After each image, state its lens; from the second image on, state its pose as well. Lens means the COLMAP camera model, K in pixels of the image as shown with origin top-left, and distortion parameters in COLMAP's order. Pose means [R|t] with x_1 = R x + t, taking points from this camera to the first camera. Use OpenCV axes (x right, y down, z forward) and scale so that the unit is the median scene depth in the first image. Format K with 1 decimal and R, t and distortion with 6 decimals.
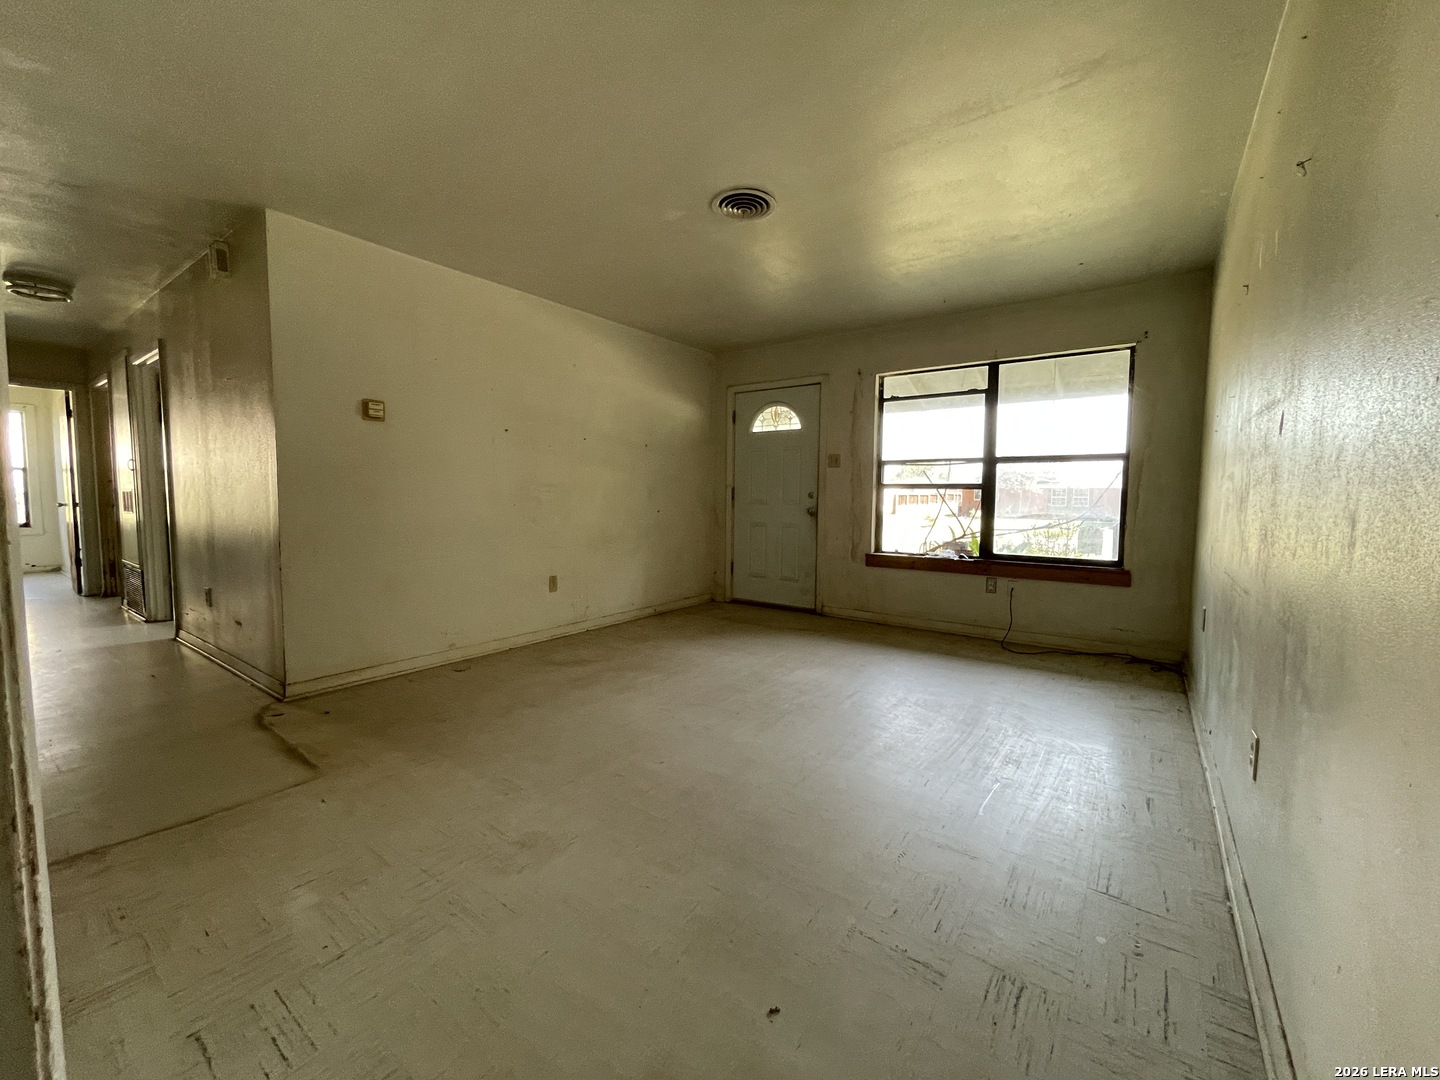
lens RADIAL K [[581.0, 0, 714.4], [0, 581.0, 536.0], [0, 0, 1]] dist [-0.003518, -0.001700]
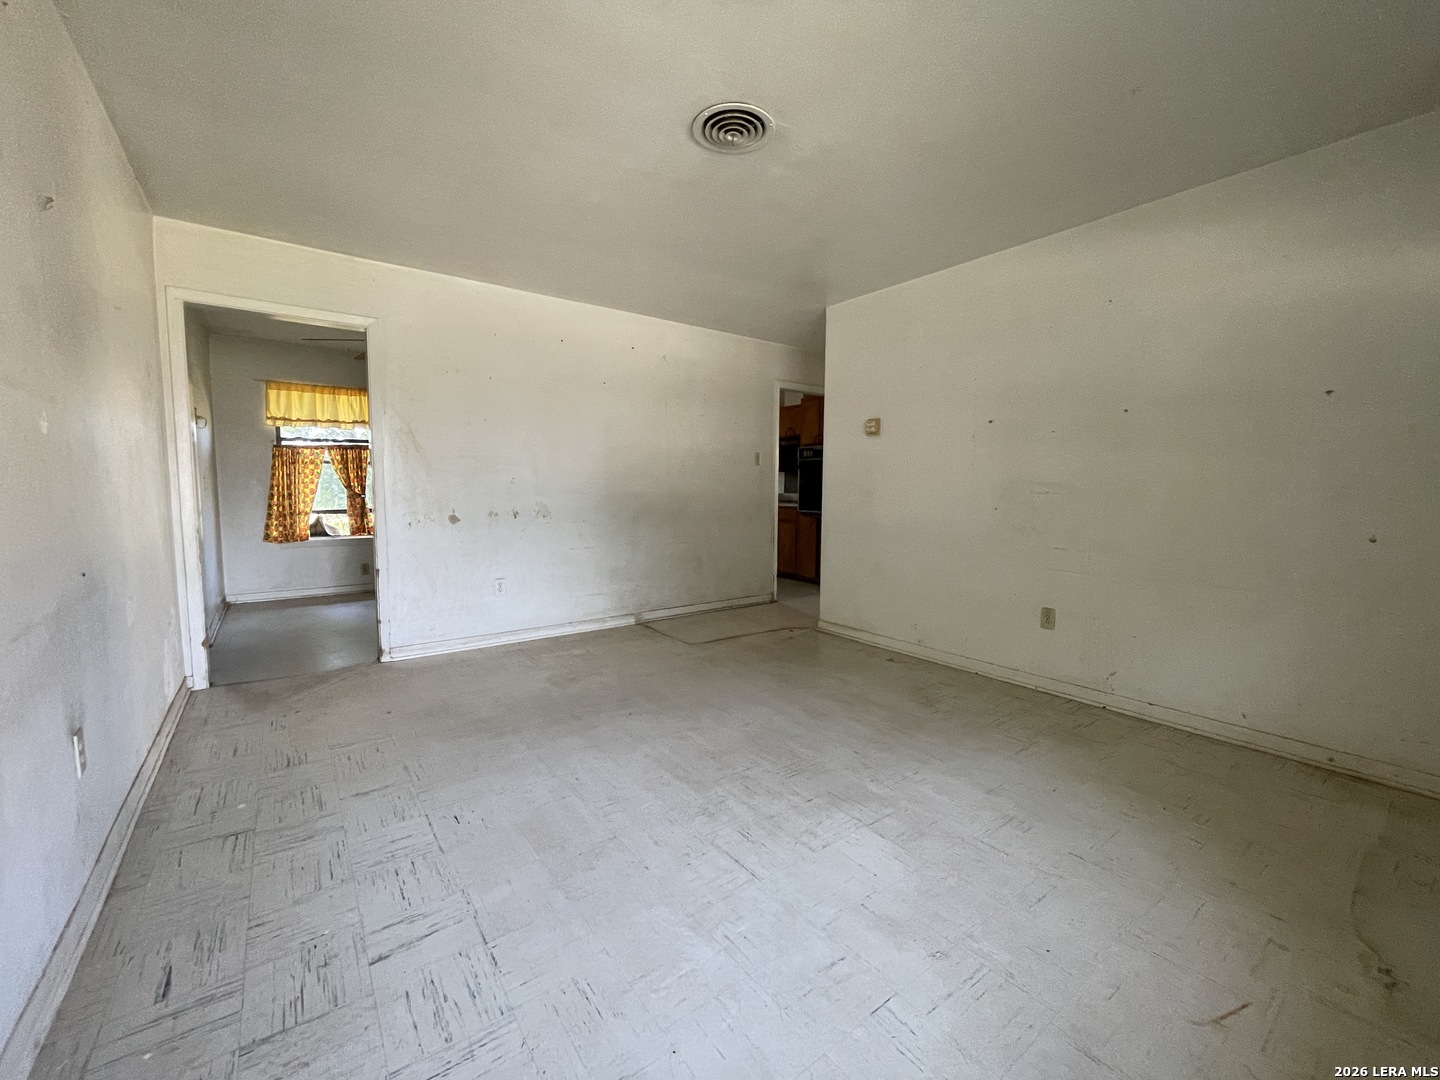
lens RADIAL K [[581.0, 0, 723.9], [0, 581.0, 532.1], [0, 0, 1]] dist [-0.003518, -0.001700]
pose [[-0.281786, 0.061902, -0.957478, 0.488860], [-0.078190, 0.993116, 0.087217, -0.052948], [0.956286, 0.099442, -0.275006, 0.730414]]
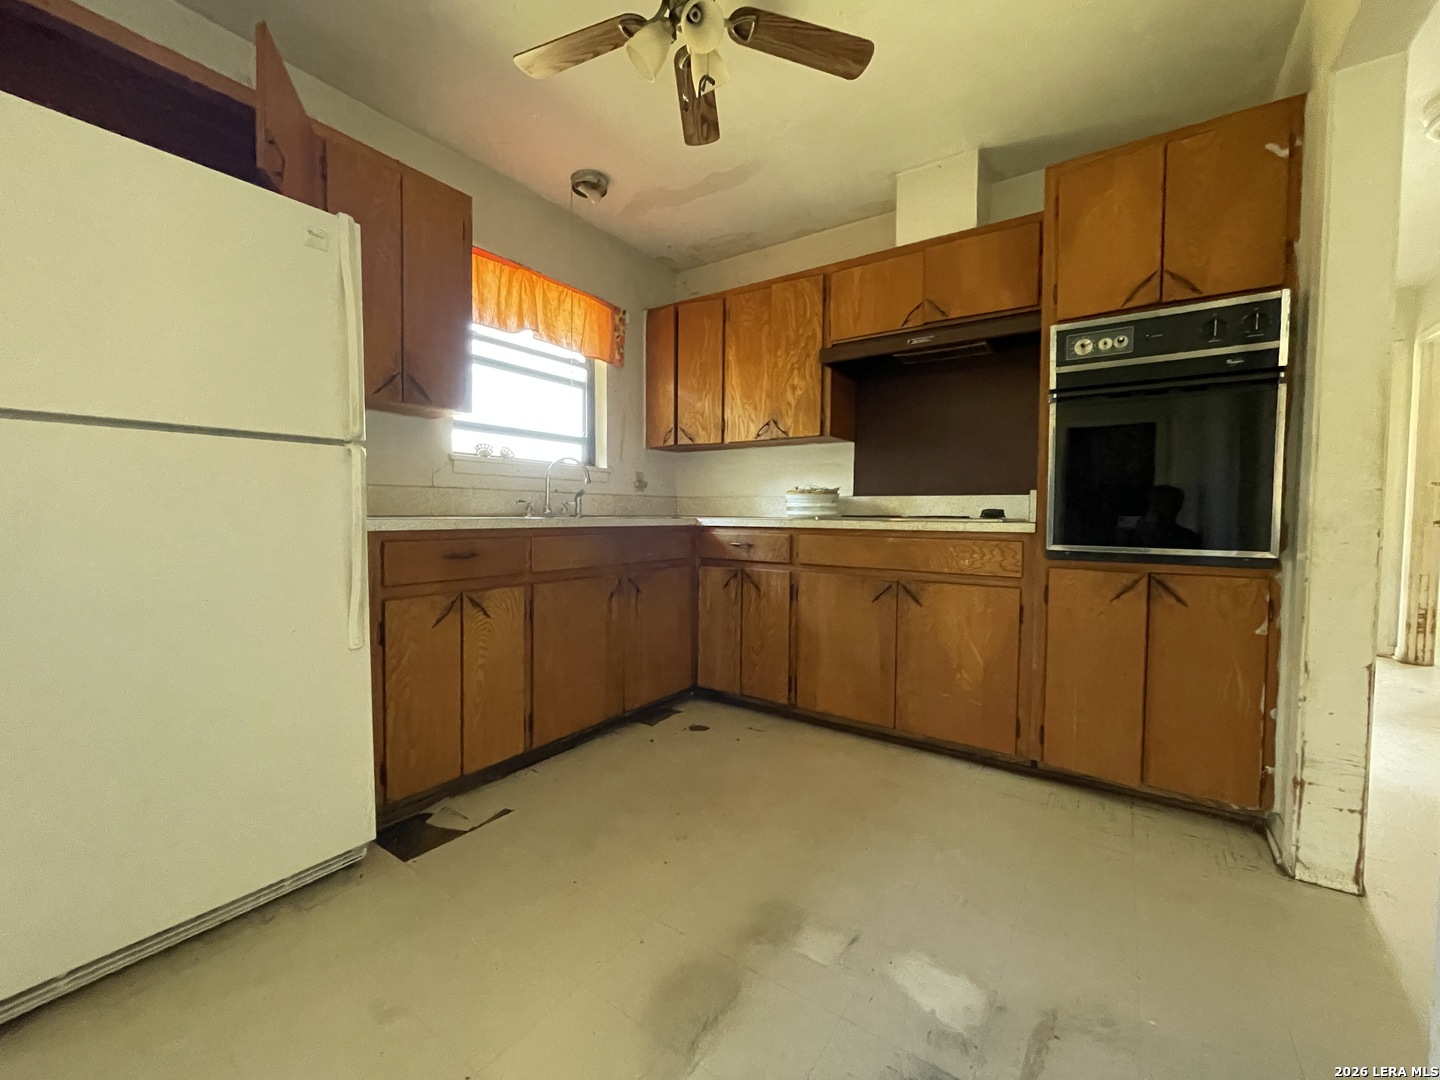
lens RADIAL K [[581.0, 0, 715.9], [0, 581.0, 534.5], [0, 0, 1]] dist [-0.003518, -0.001700]
pose [[0.018879, 0.033420, -0.999263, -0.533034], [-0.079762, 0.996306, 0.031815, 0.002708], [0.996635, 0.079102, 0.021475, 0.258833]]
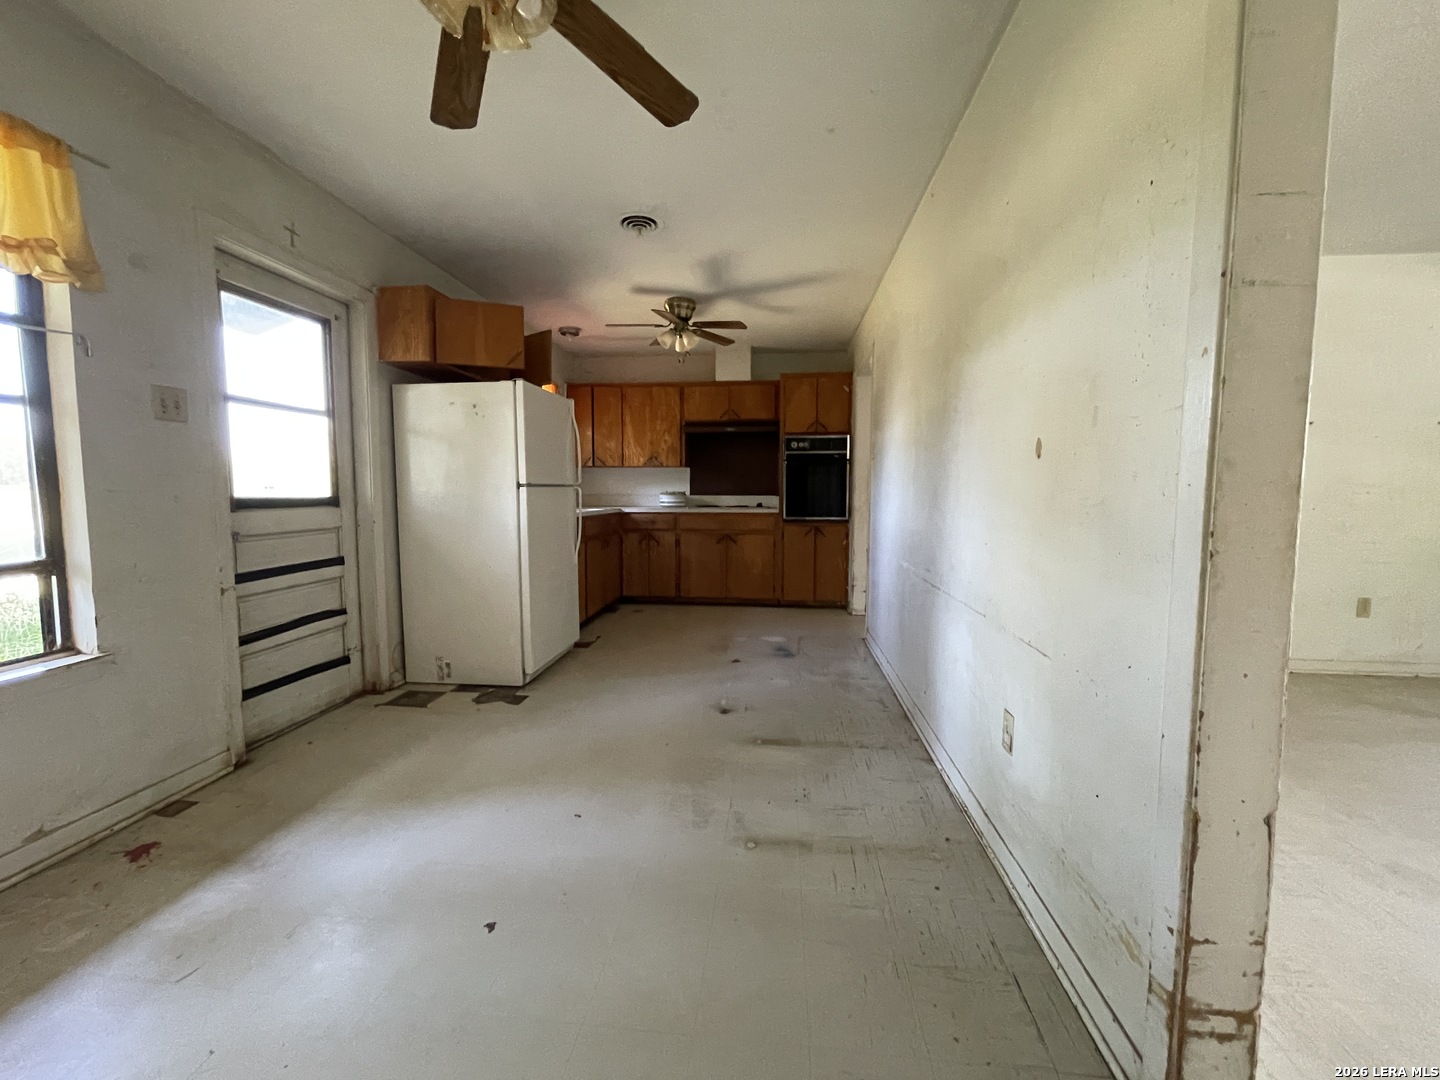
lens RADIAL K [[581.0, 0, 718.3], [0, 581.0, 529.5], [0, 0, 1]] dist [-0.003518, -0.001700]
pose [[0.504626, 0.051125, -0.861823, -0.040210], [-0.062458, 0.997791, 0.022620, 0.010776], [0.861076, 0.042413, 0.506704, -0.170915]]
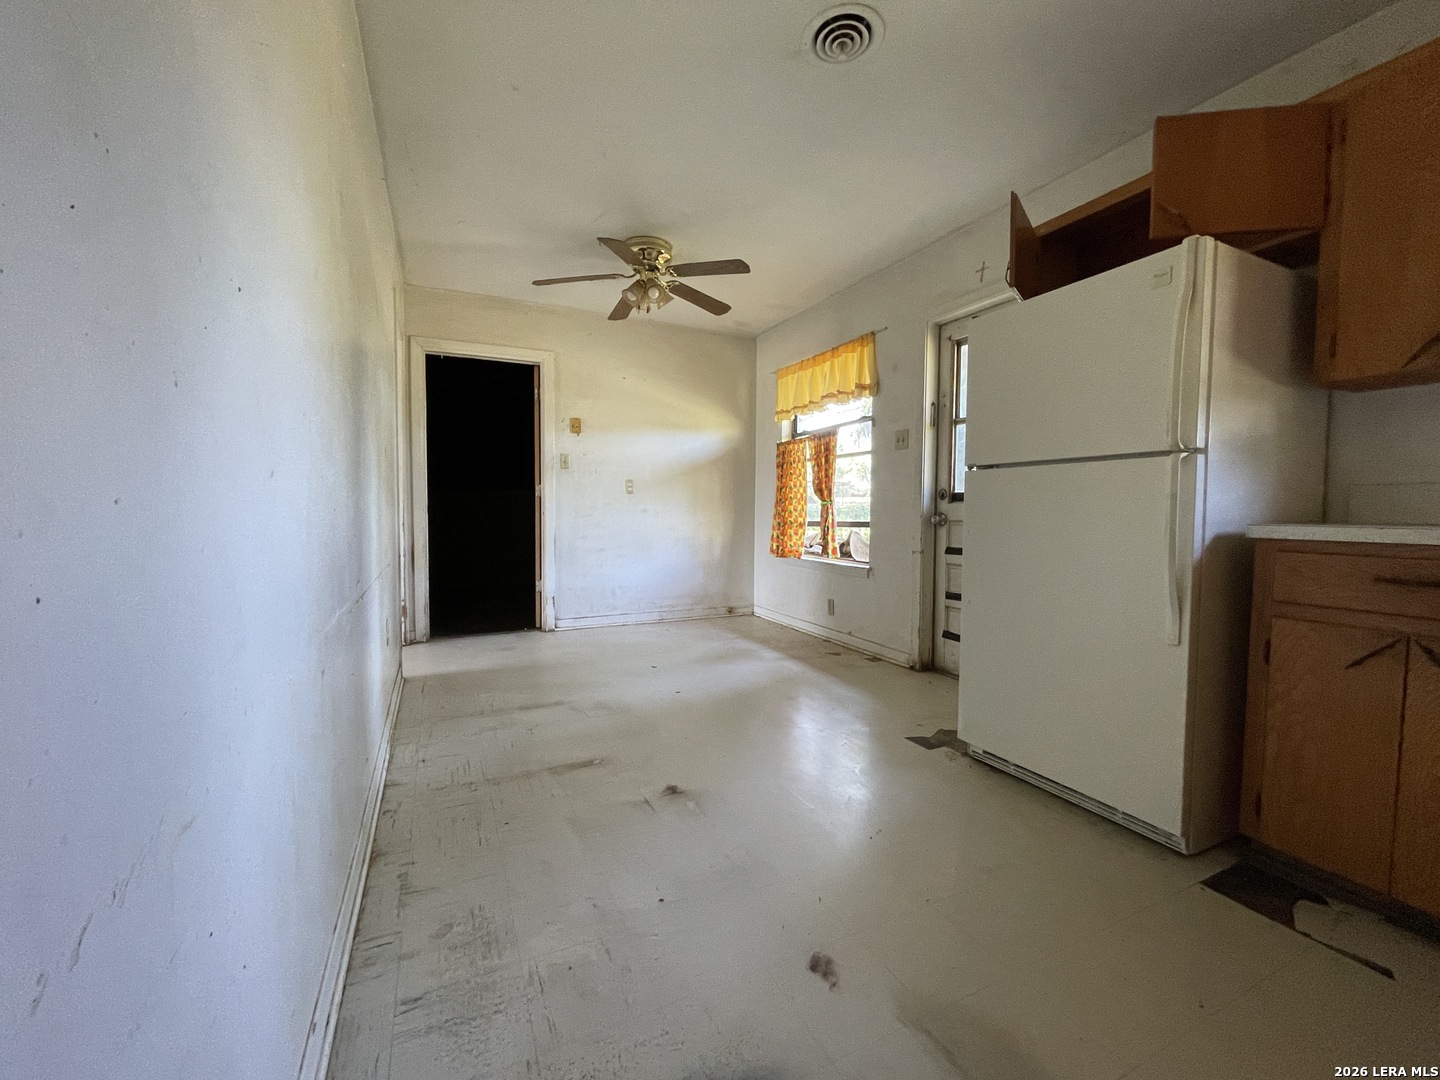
lens RADIAL K [[581.0, 0, 726.2], [0, 581.0, 539.0], [0, 0, 1]] dist [-0.003518, -0.001700]
pose [[-0.886482, -0.036762, 0.461300, -0.769245], [0.022228, 0.992306, 0.121795, -0.016548], [-0.462228, 0.118223, -0.878845, 0.477420]]
